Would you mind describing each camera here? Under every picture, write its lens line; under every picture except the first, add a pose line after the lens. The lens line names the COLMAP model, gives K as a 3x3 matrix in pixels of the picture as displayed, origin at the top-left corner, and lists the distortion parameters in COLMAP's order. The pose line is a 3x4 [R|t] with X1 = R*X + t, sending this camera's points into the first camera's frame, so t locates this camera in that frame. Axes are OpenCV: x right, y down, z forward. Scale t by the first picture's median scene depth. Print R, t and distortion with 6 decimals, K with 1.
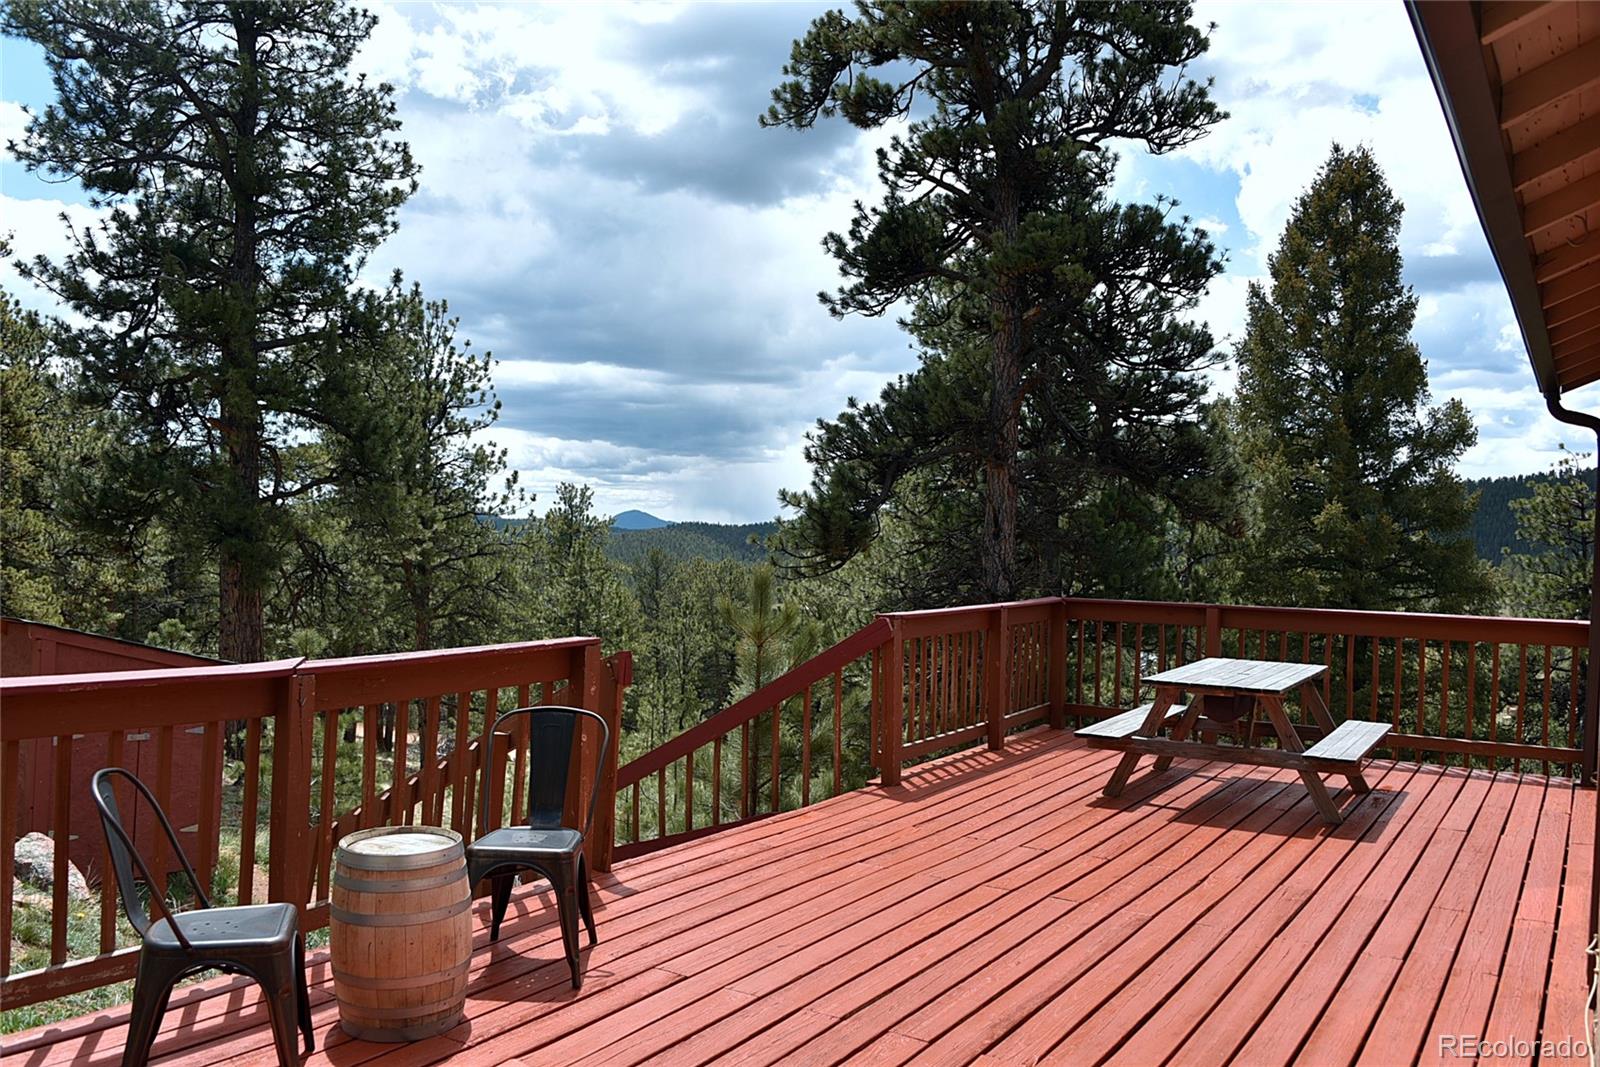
lens RADIAL K [[1258.7, 0, 797.7], [0, 1258.7, 530.4], [0, 0, 1]] dist [-0.032806, -0.017787]
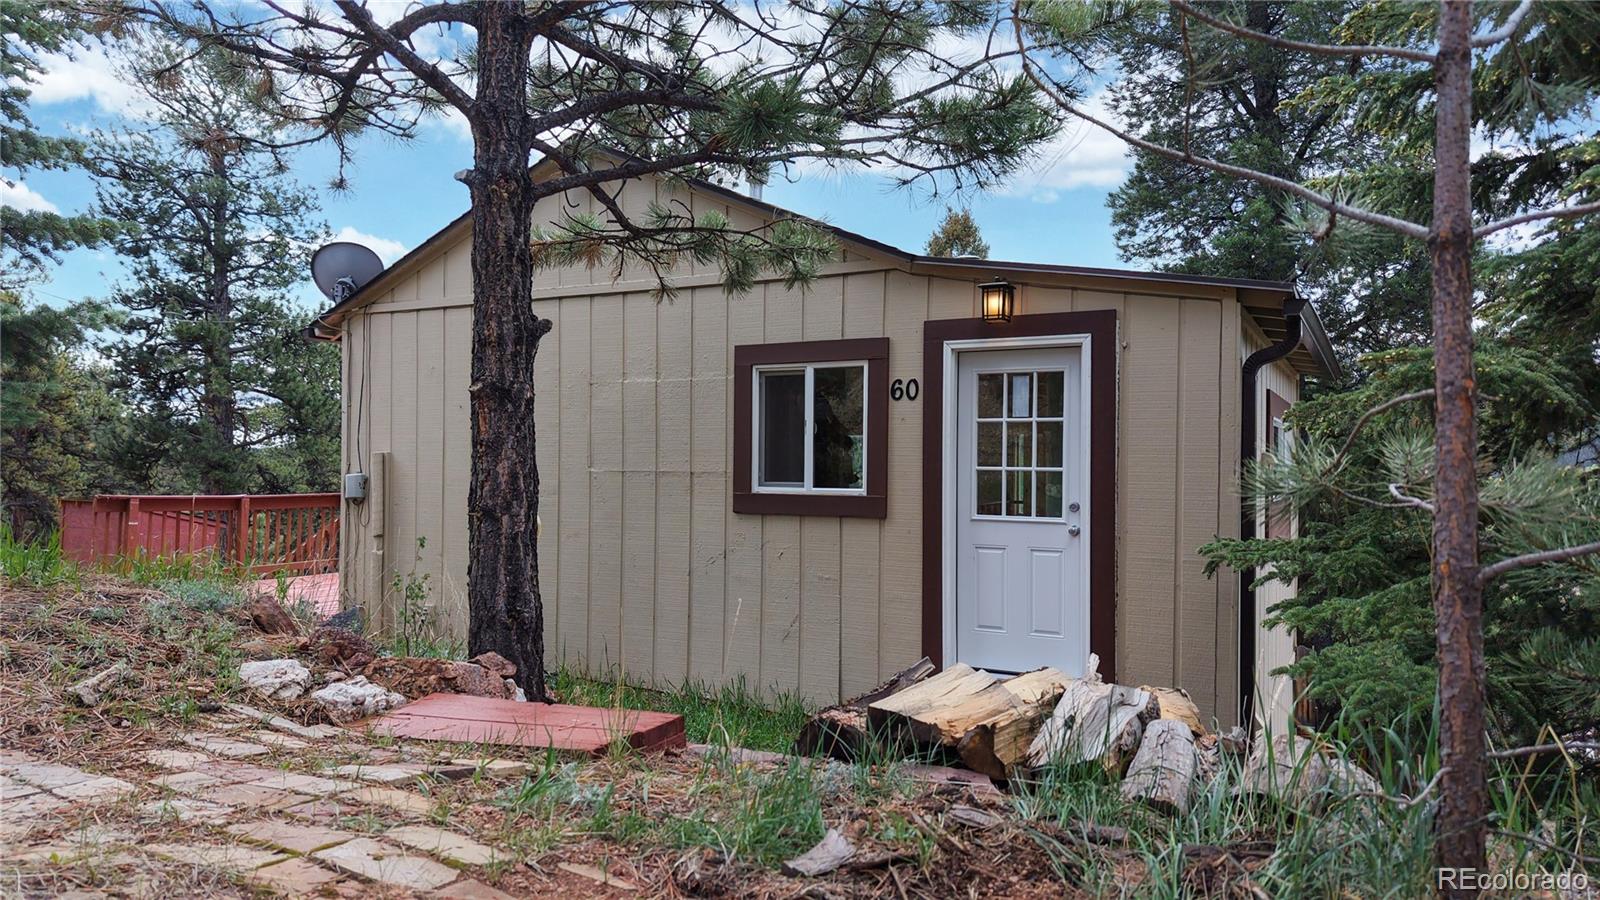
lens RADIAL K [[1072.7, 0, 805.6], [0, 1072.7, 455.6], [0, 0, 1]] dist [0.003757, -0.003650]
pose [[0.996425, -0.016462, 0.082867, 0.174610], [0.017091, 0.999830, -0.006885, 0.008783], [-0.082740, 0.008276, 0.996537, -0.404953]]
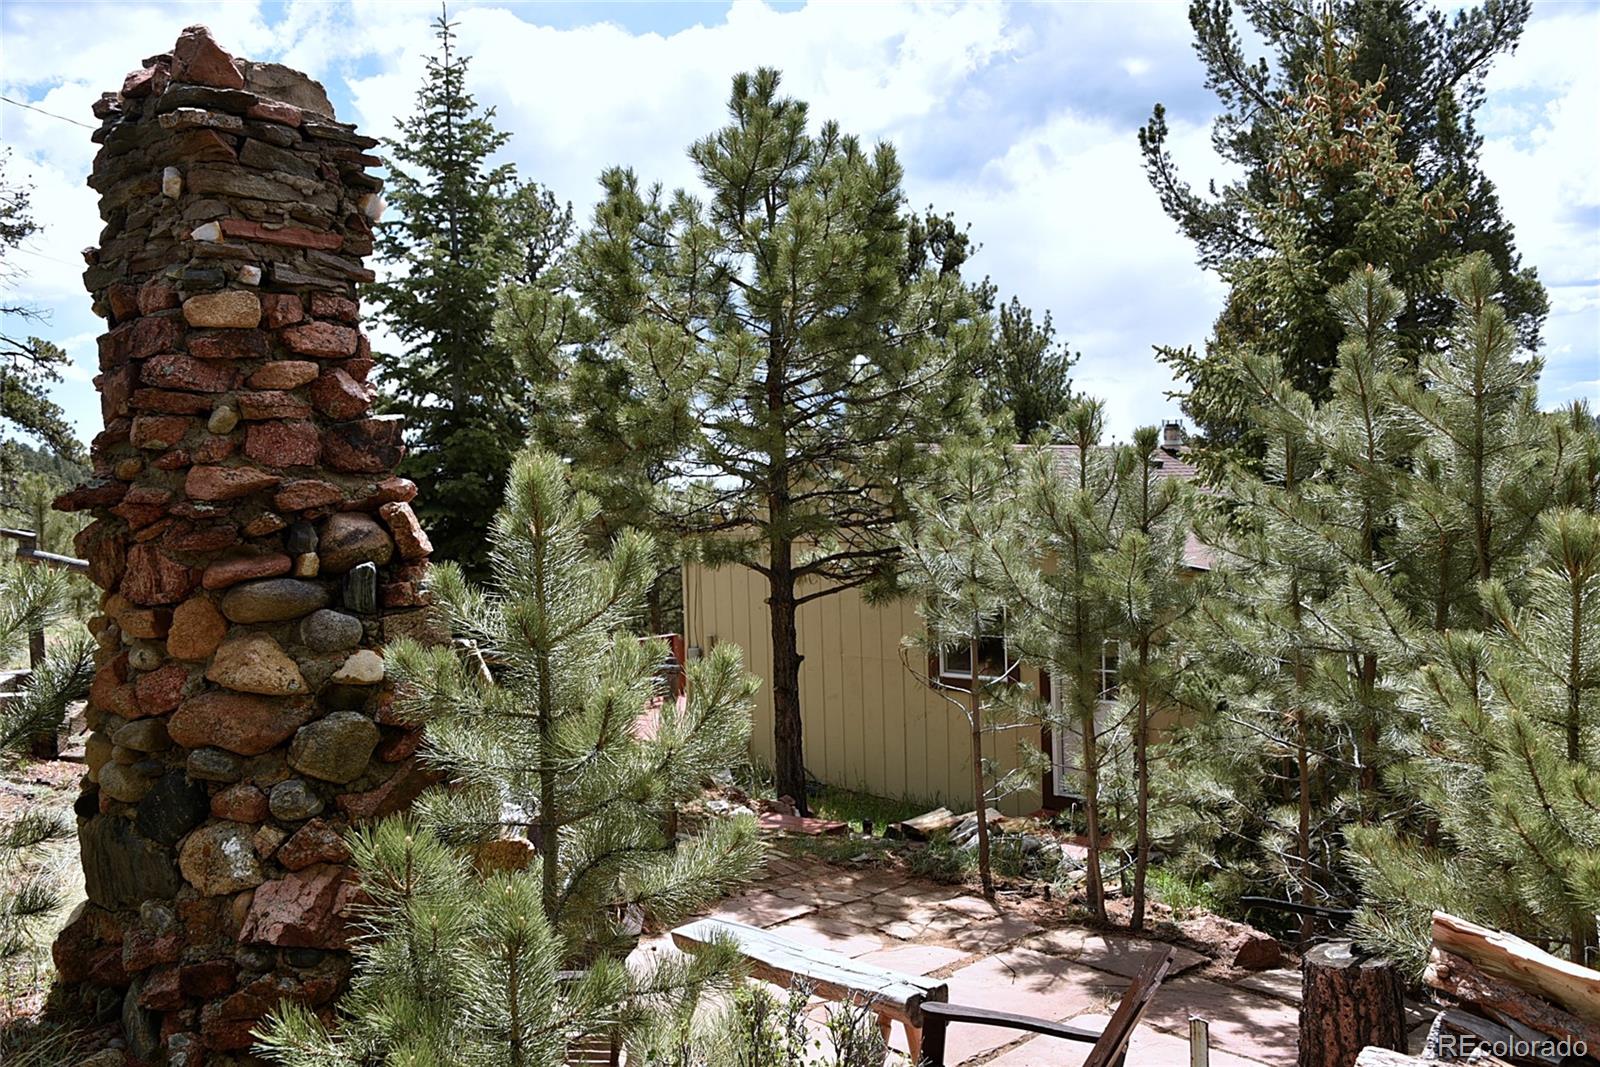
lens RADIAL K [[1258.7, 0, 790.8], [0, 1258.7, 538.9], [0, 0, 1]] dist [-0.032806, -0.017787]
pose [[0.980373, -0.053586, -0.189728, 0.224125], [0.057649, 0.998209, 0.015960, -0.051350], [0.188533, -0.026584, 0.981707, -0.640122]]
